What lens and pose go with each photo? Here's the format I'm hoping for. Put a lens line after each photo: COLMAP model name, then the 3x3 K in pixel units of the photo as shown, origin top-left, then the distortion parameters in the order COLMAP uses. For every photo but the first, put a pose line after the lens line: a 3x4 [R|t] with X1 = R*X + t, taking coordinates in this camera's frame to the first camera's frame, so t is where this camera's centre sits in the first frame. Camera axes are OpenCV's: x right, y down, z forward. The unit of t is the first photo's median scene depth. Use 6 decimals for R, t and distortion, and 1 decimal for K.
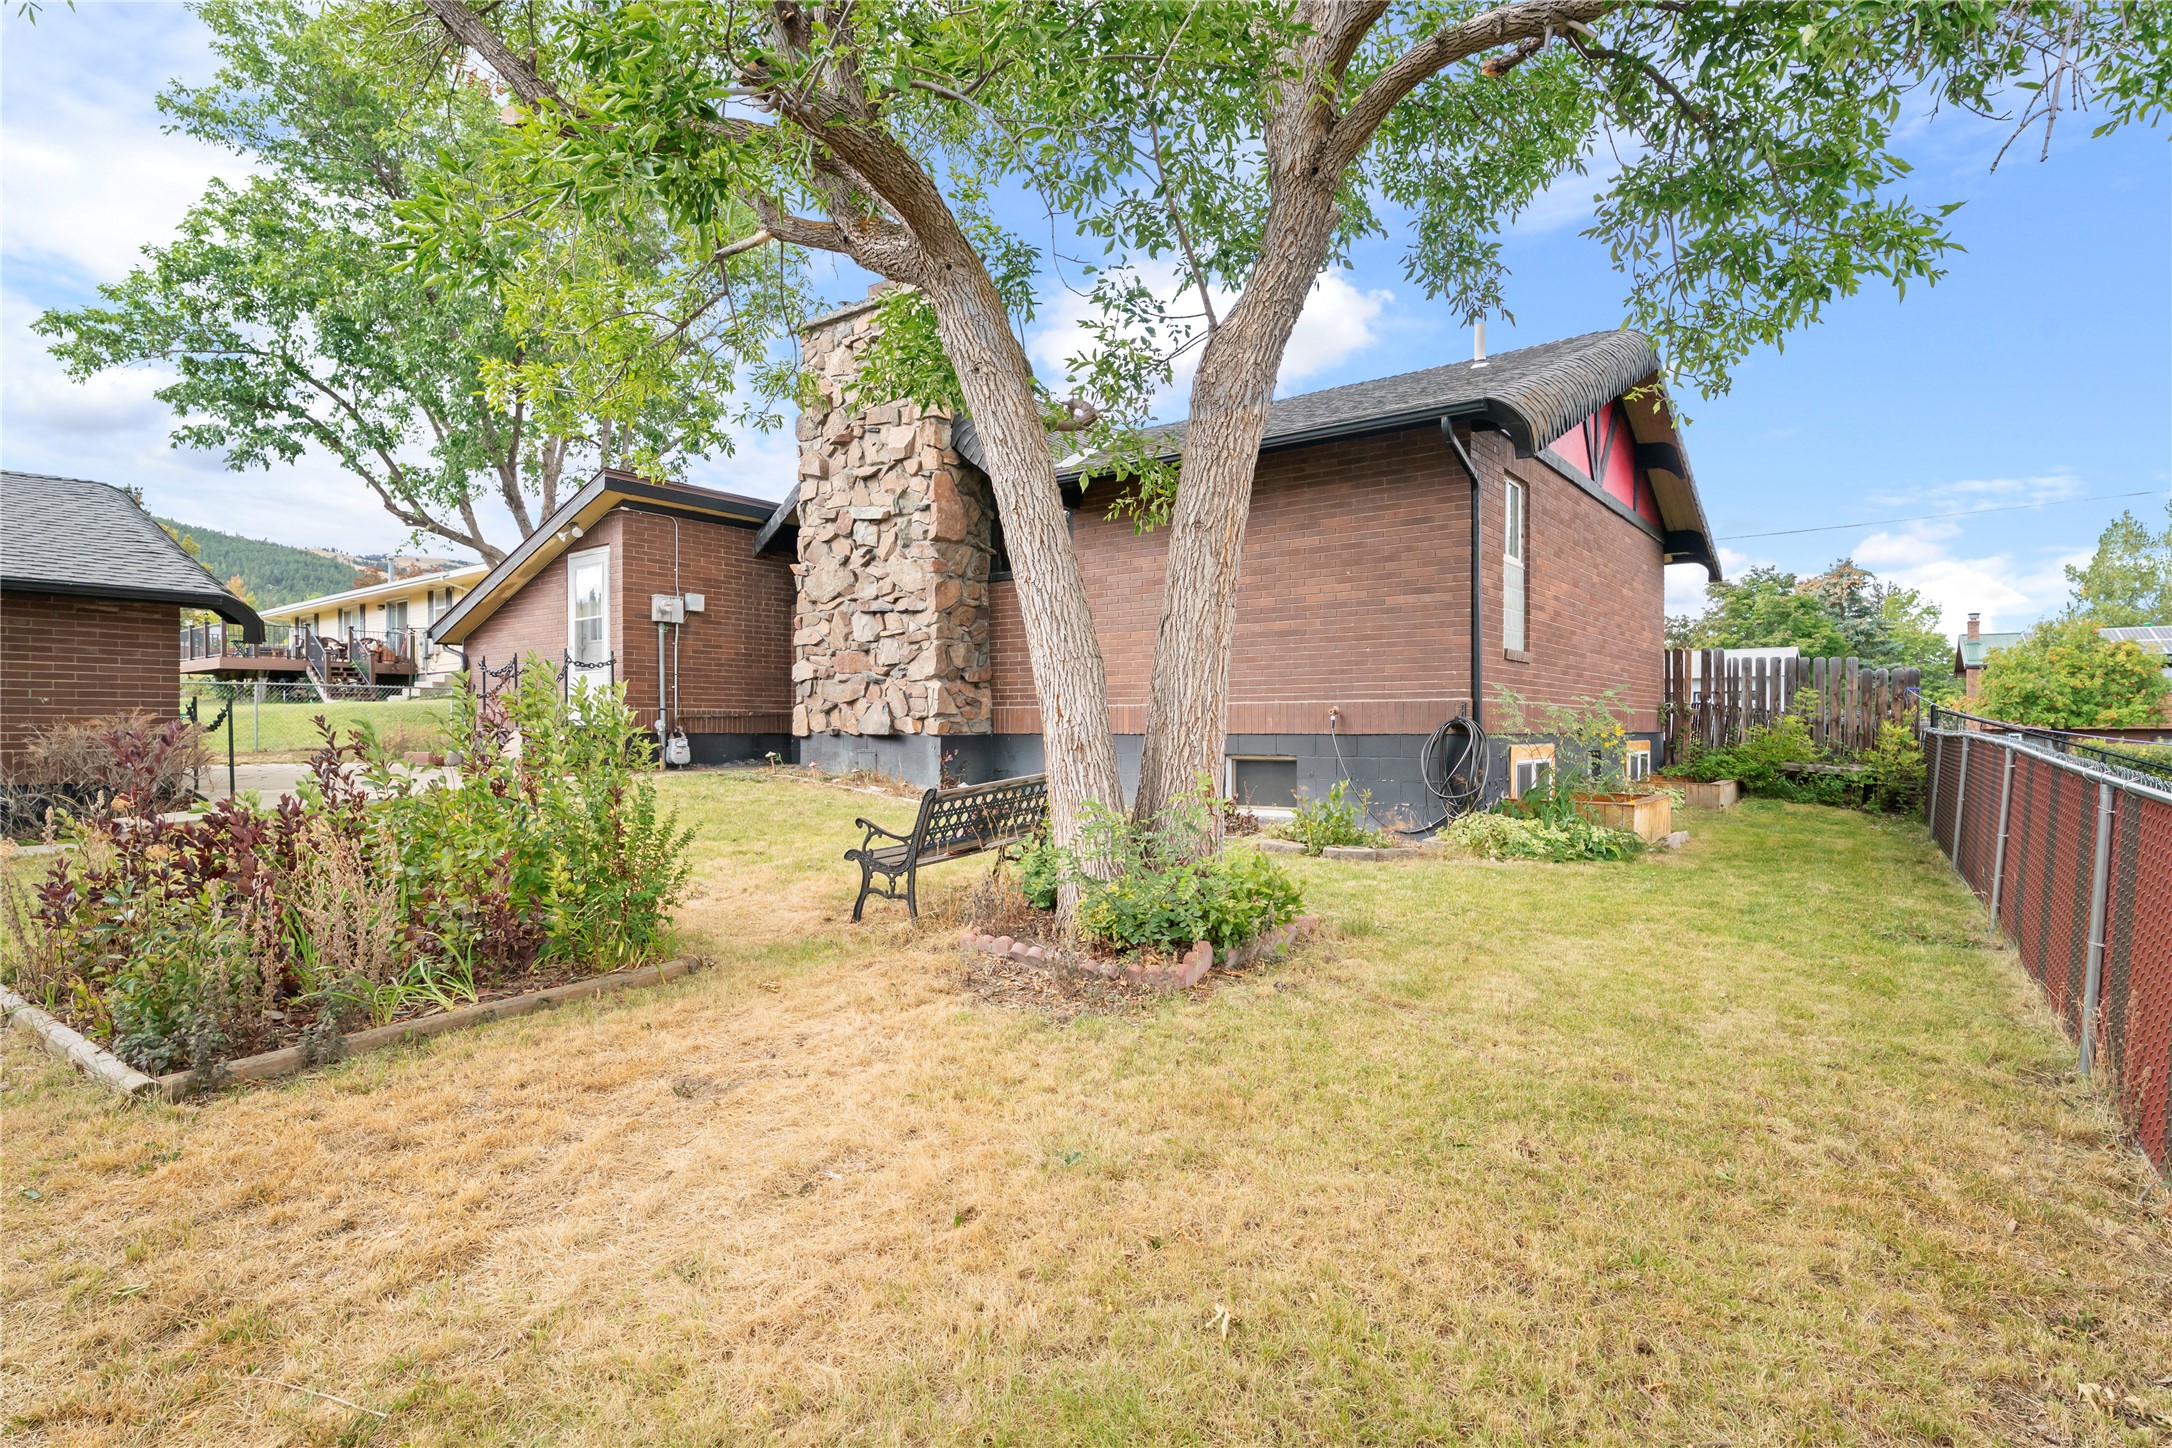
lens RADIAL K [[1090.9, 0, 1078.4], [0, 1090.9, 733.7], [0, 0, 1]] dist [-0.003478, -0.002803]
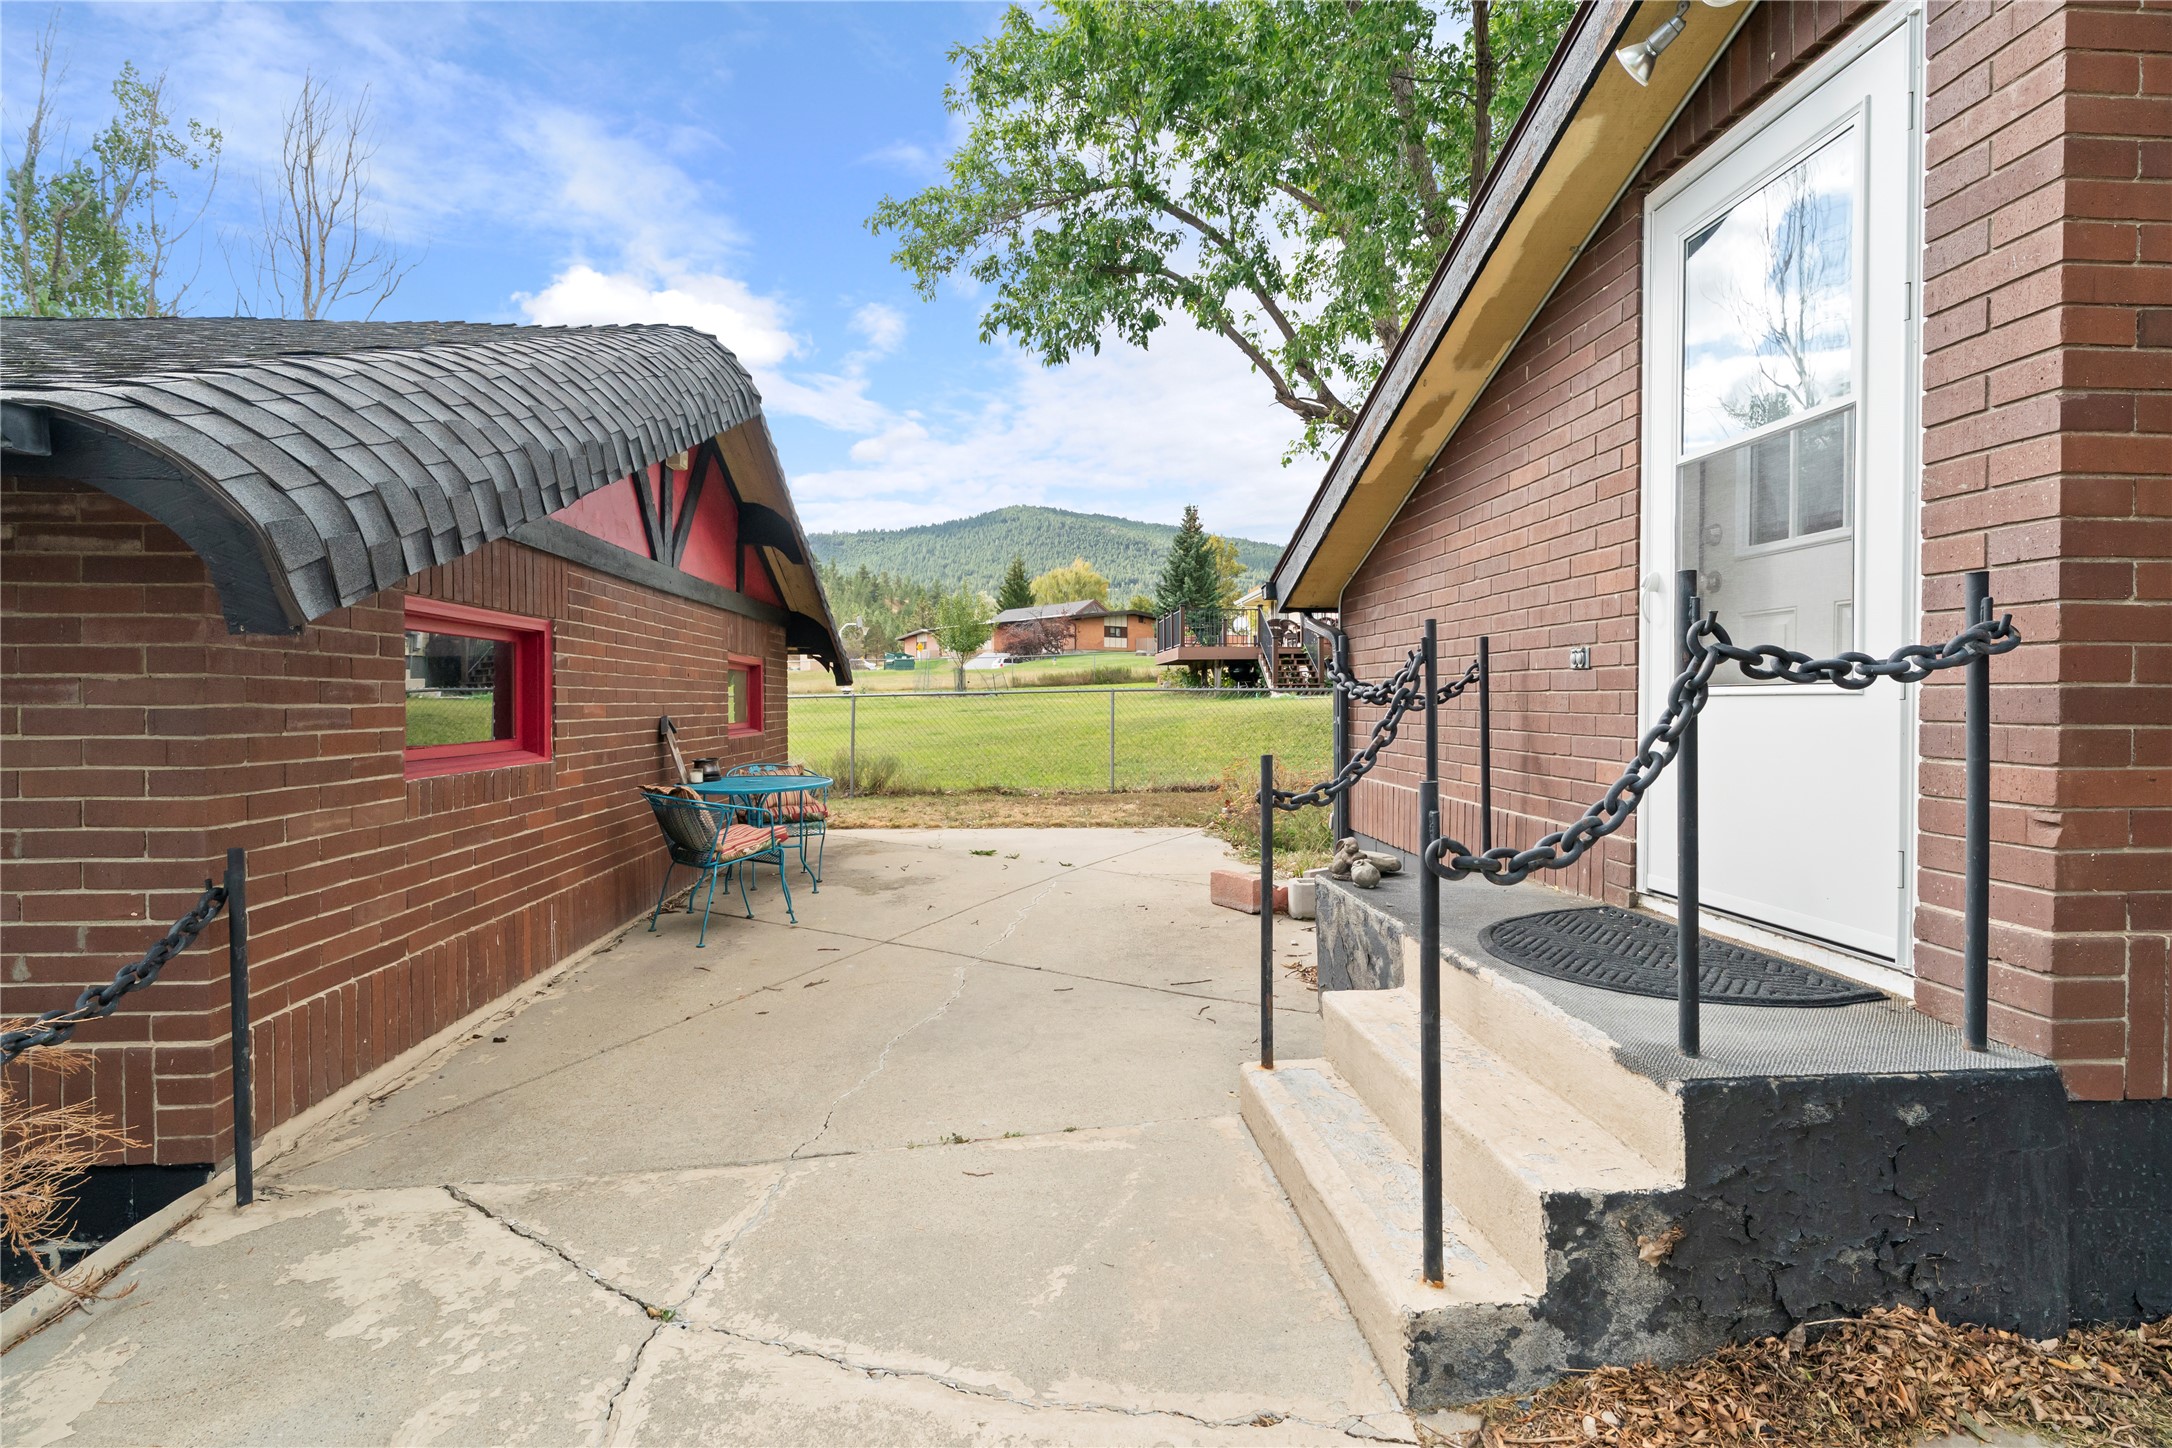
lens RADIAL K [[1090.9, 0, 1090.1], [0, 1090.9, 728.9], [0, 0, 1]] dist [-0.003478, -0.002803]
pose [[0.670280, 0.014125, -0.741973, -0.369387], [0.004259, 0.999729, 0.022880, -0.053614], [0.742096, -0.018497, 0.670039, 0.752398]]
